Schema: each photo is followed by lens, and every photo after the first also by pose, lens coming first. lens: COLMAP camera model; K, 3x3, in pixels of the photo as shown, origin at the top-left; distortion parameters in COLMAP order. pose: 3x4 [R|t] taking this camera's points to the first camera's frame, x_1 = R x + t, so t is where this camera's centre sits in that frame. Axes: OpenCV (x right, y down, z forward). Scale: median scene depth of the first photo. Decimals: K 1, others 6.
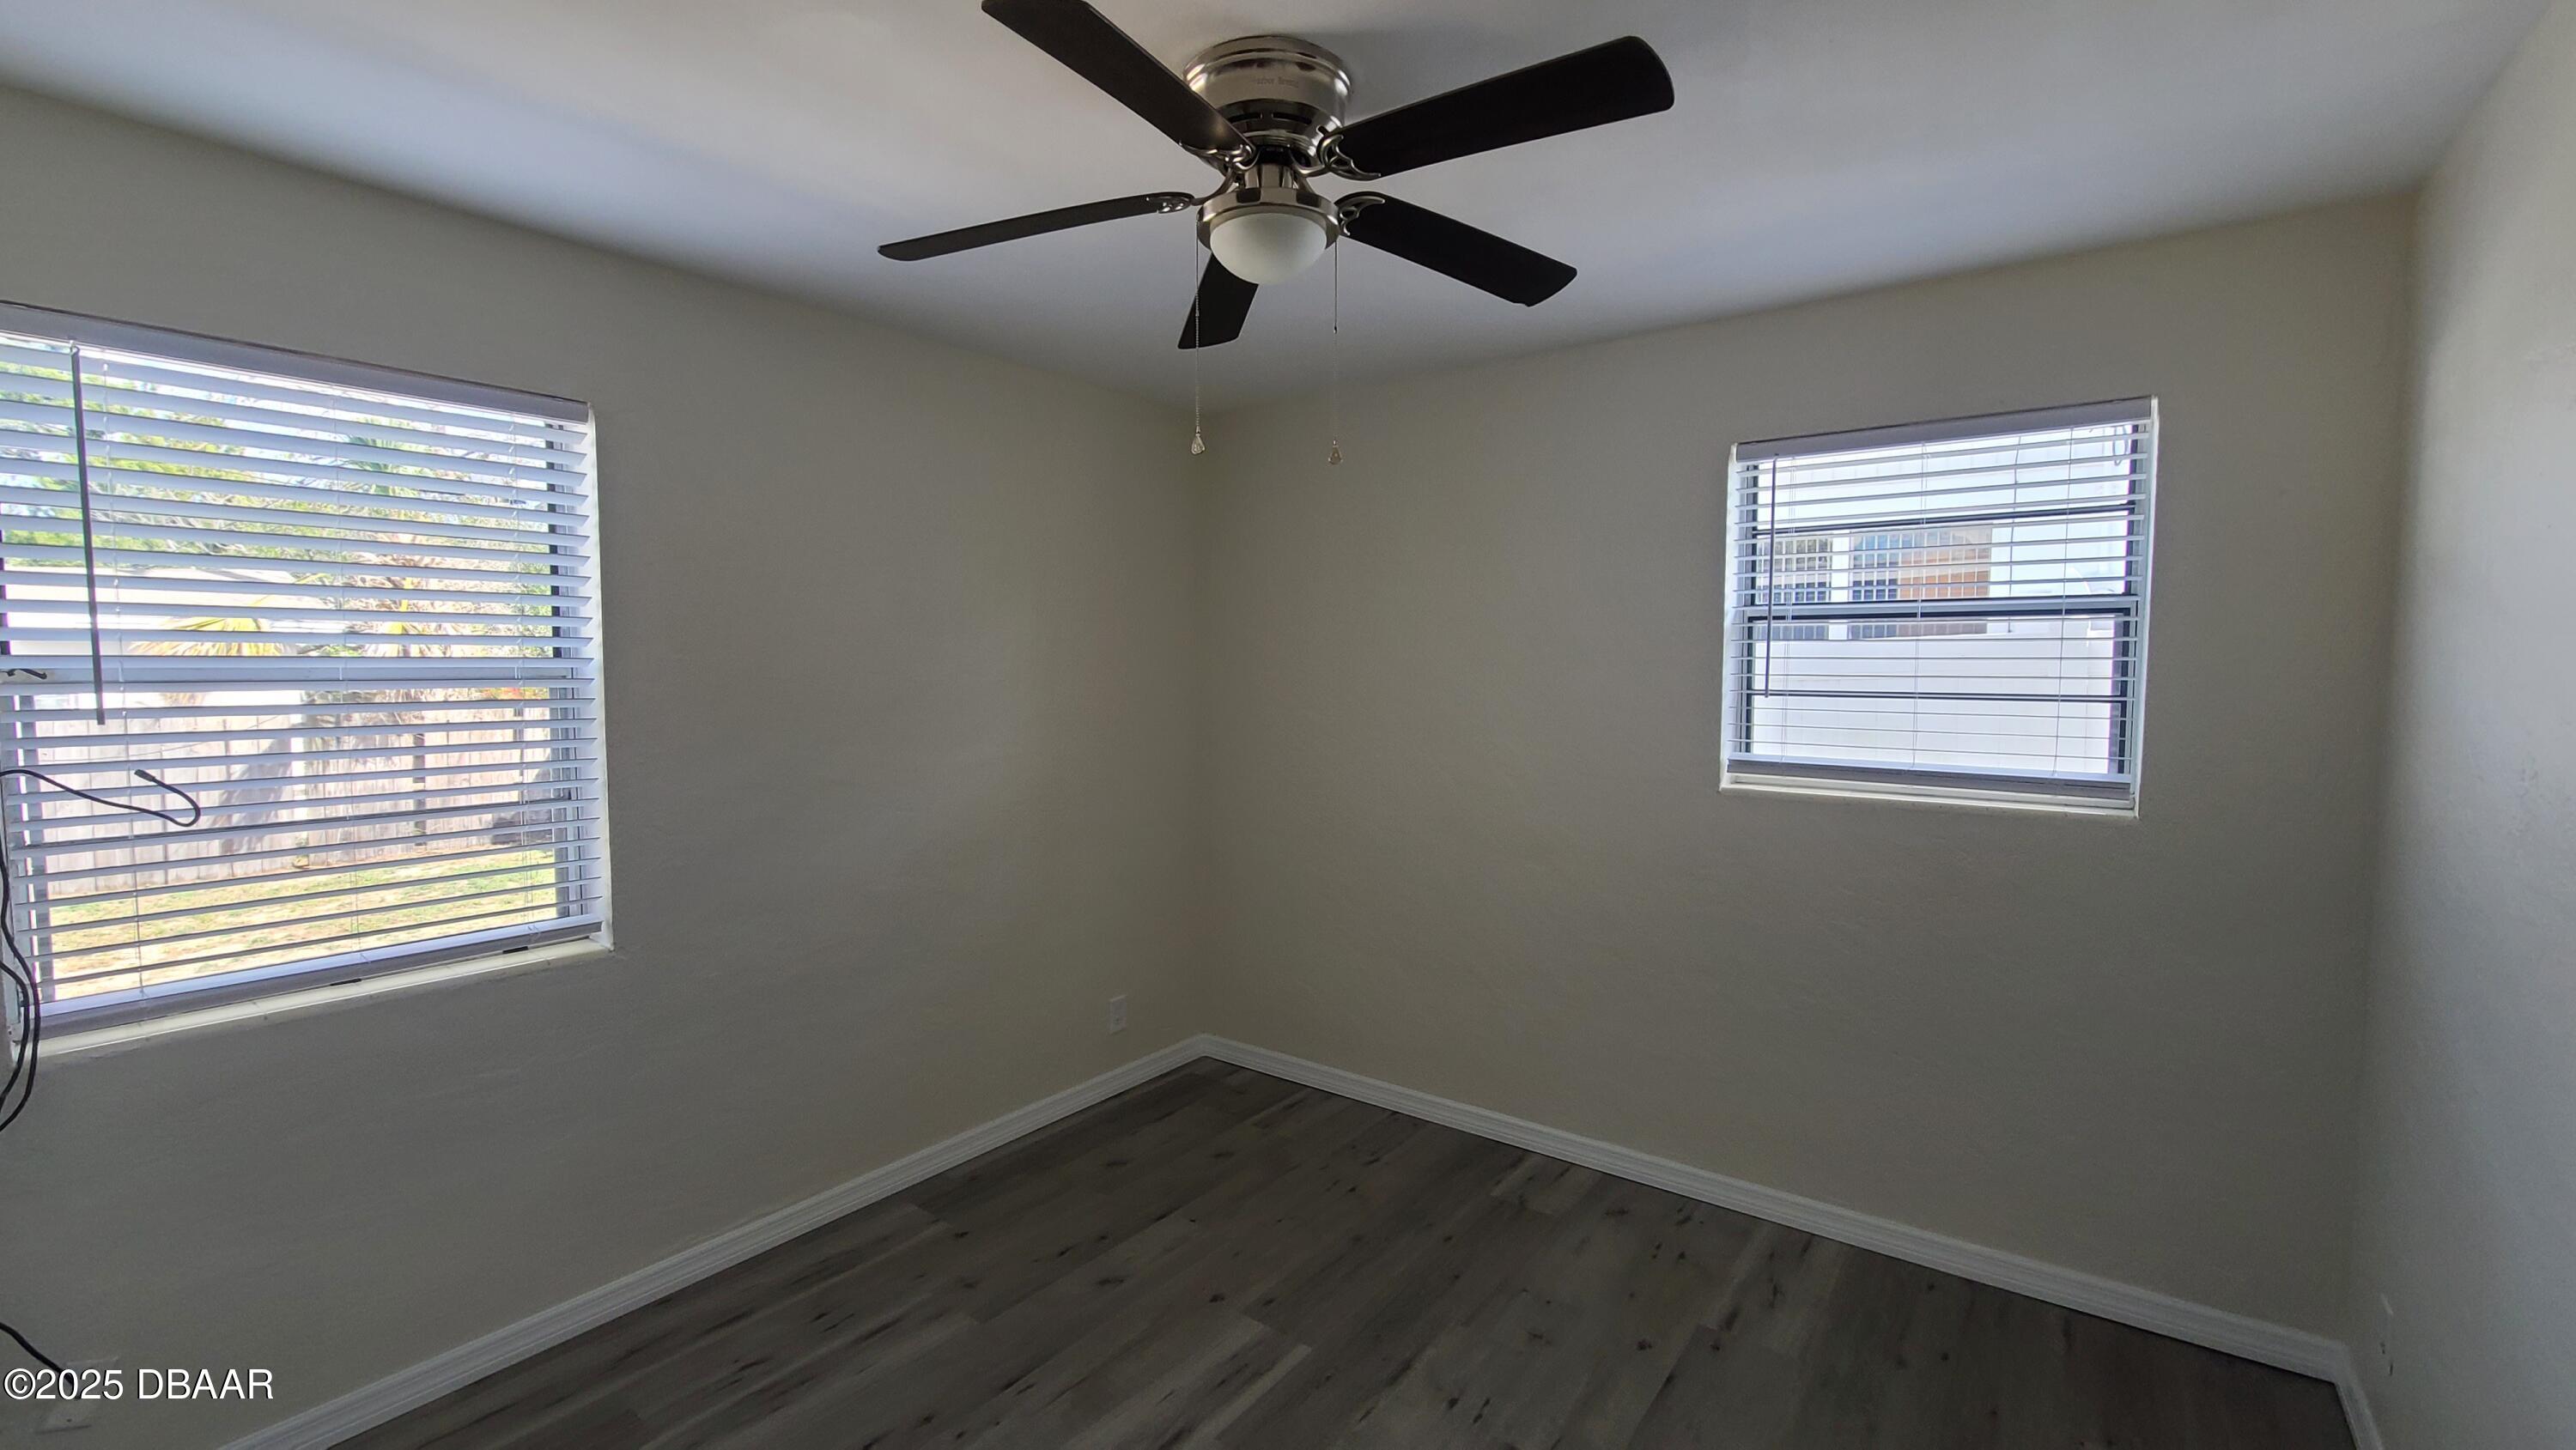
lens RADIAL K [[1069.8, 0, 1283.6], [0, 1069.8, 735.6], [0, 0, 1]] dist [-0.000625, -0.000070]
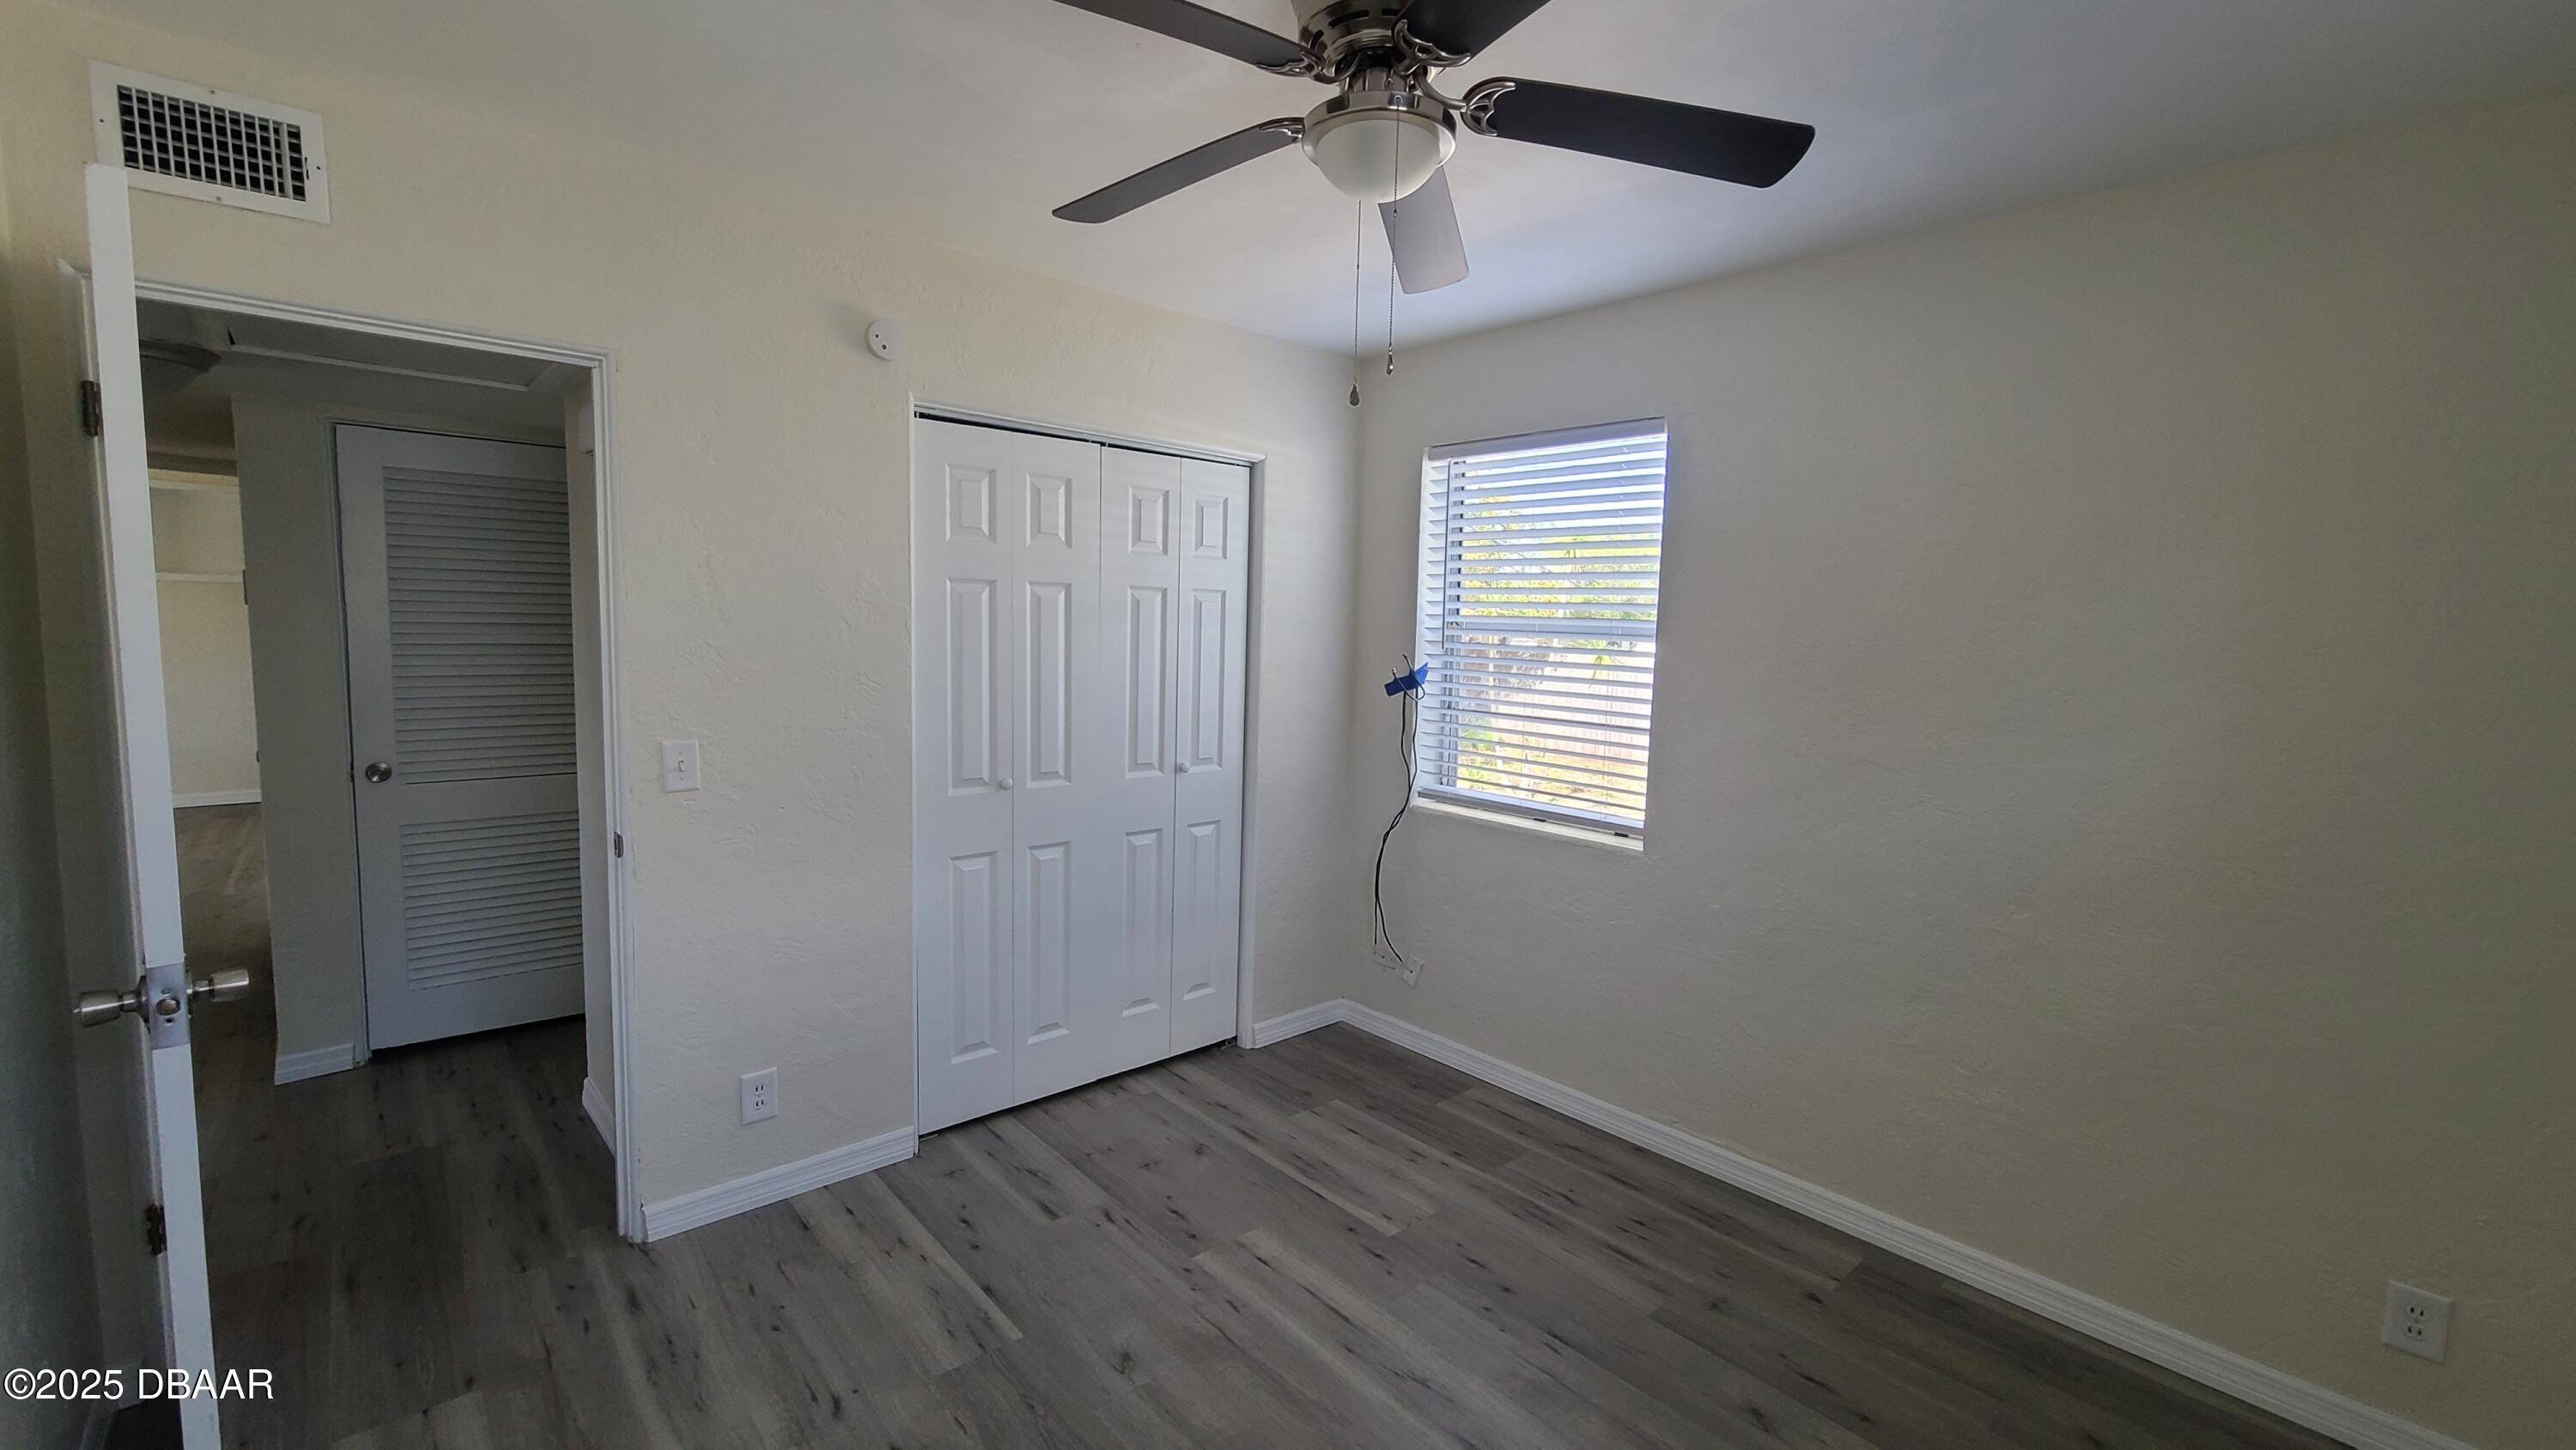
lens RADIAL K [[1069.8, 0, 1283.6], [0, 1069.8, 735.6], [0, 0, 1]] dist [-0.000625, -0.000070]
pose [[-0.197017, 0.103442, -0.974928, 0.674528], [-0.097819, 0.987382, 0.124531, -0.052329], [0.975508, 0.119901, -0.184413, 0.810055]]
